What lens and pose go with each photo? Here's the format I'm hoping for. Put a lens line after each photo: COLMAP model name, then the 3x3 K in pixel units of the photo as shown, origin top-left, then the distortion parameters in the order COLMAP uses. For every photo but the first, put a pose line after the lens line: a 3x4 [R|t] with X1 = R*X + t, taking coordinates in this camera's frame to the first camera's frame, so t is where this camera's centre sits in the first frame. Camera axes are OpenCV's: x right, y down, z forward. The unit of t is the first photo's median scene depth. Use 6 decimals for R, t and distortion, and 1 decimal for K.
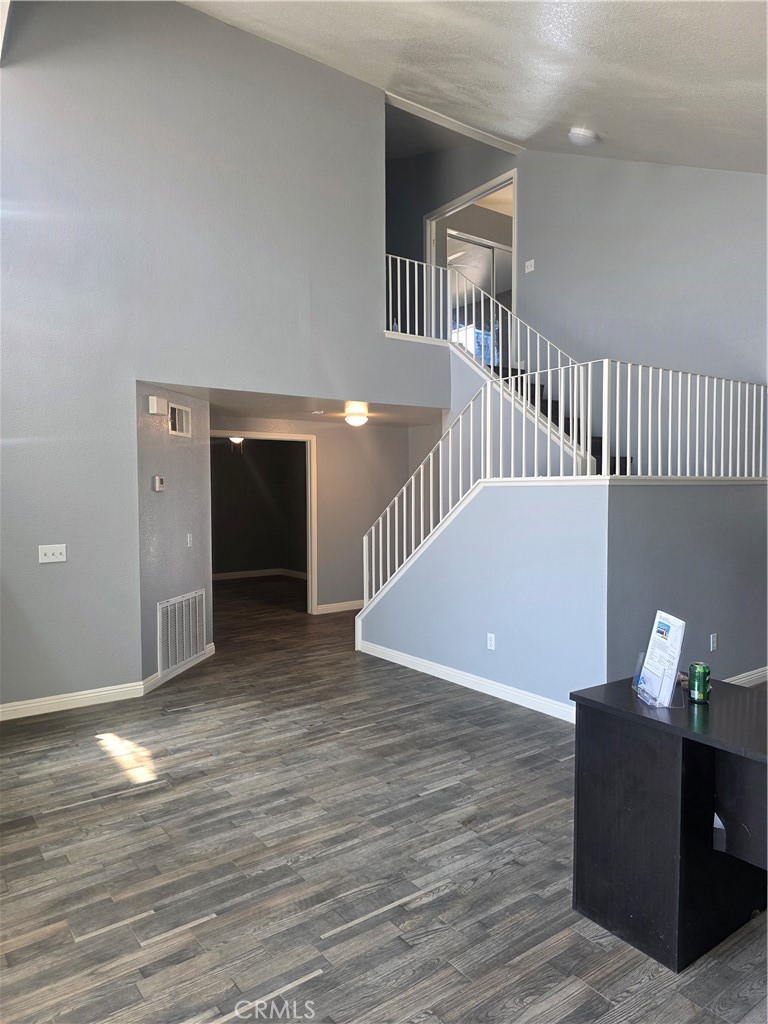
lens RADIAL K [[688.5, 0, 409.7], [0, 688.5, 510.3], [0, 0, 1]] dist [0.013560, 0.003177]
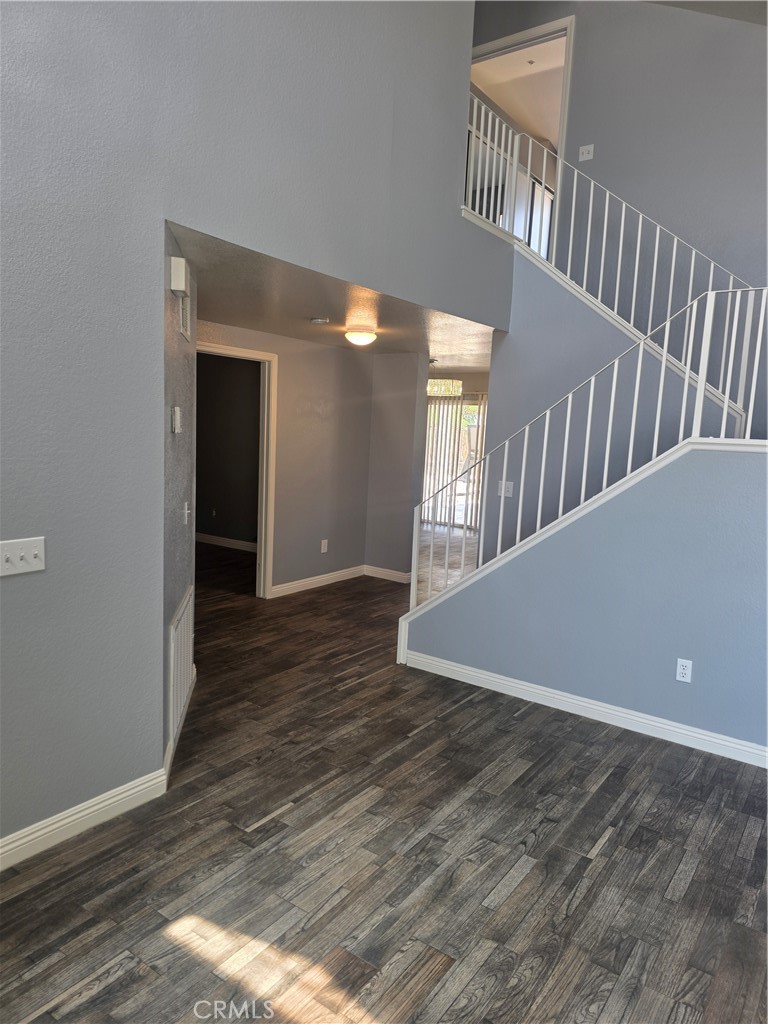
lens RADIAL K [[684.4, 0, 381.6], [0, 684.4, 517.5], [0, 0, 1]] dist [0.005892, -0.002440]
pose [[0.956969, 0.011781, 0.289950, -0.392904], [-0.042078, 0.994249, 0.098481, -0.023110], [-0.287122, -0.106443, 0.951962, 0.442688]]
